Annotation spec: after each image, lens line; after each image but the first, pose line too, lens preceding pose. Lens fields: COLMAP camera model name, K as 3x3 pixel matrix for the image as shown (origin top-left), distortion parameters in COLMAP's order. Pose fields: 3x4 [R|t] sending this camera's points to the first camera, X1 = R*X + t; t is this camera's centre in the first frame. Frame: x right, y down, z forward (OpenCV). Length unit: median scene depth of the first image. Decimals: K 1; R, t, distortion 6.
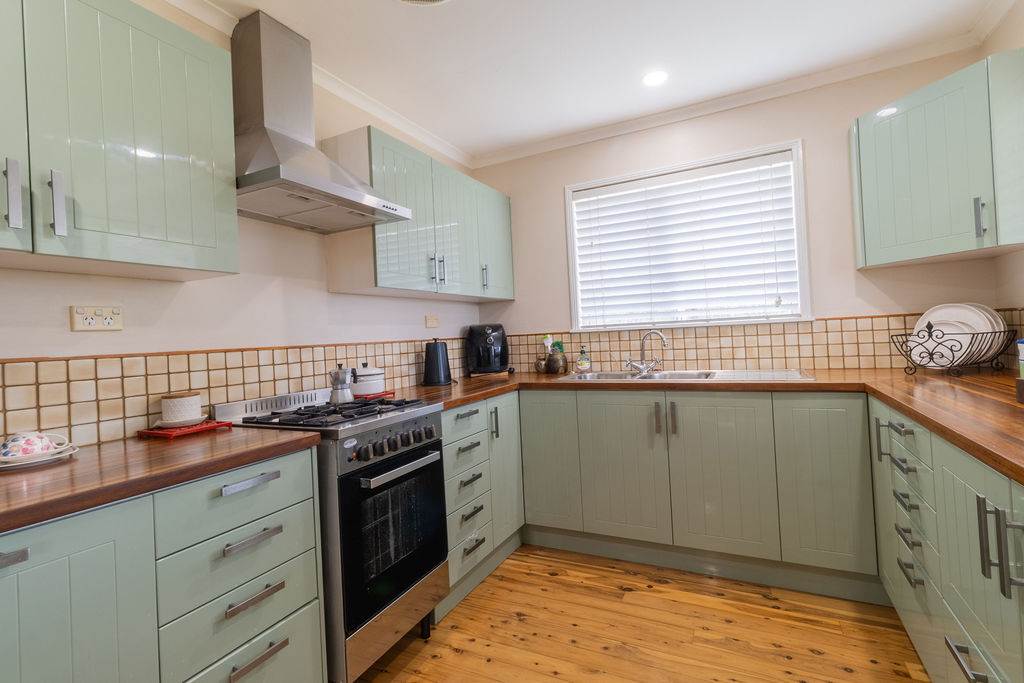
lens RADIAL K [[469.9, 0, 511.3], [0, 469.9, 331.9], [0, 0, 1]] dist [0.009150, -0.000394]
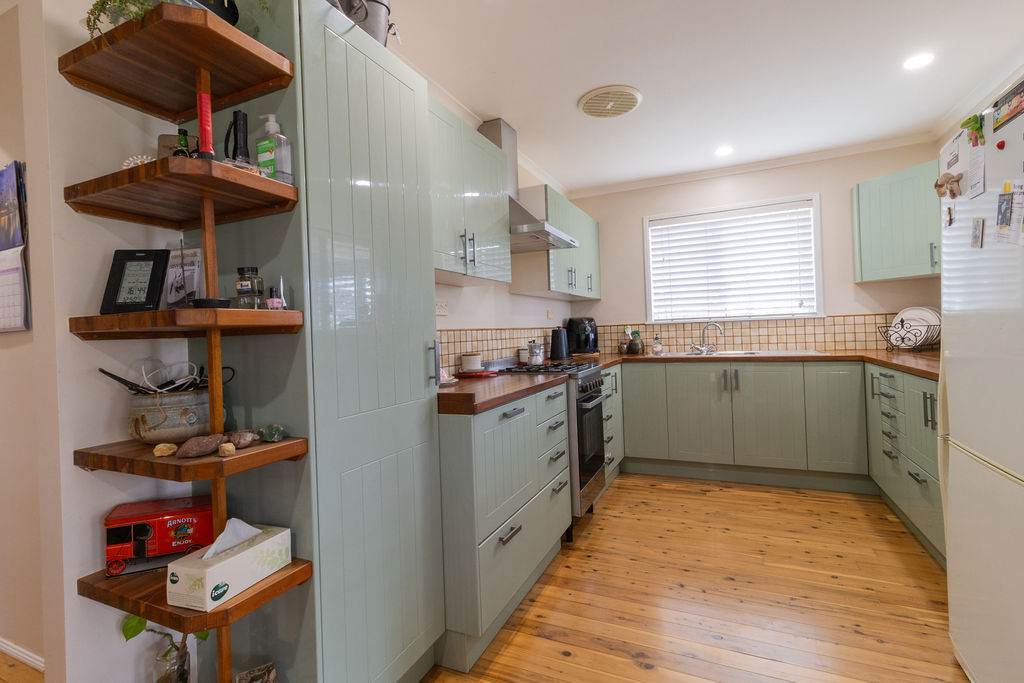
lens RADIAL K [[469.9, 0, 511.3], [0, 469.9, 331.9], [0, 0, 1]] dist [0.009150, -0.000394]
pose [[0.999193, 0.012717, 0.038090, -0.417852], [-0.012946, 0.999900, 0.005774, 0.028006], [-0.038013, -0.006262, 0.999258, -0.459868]]
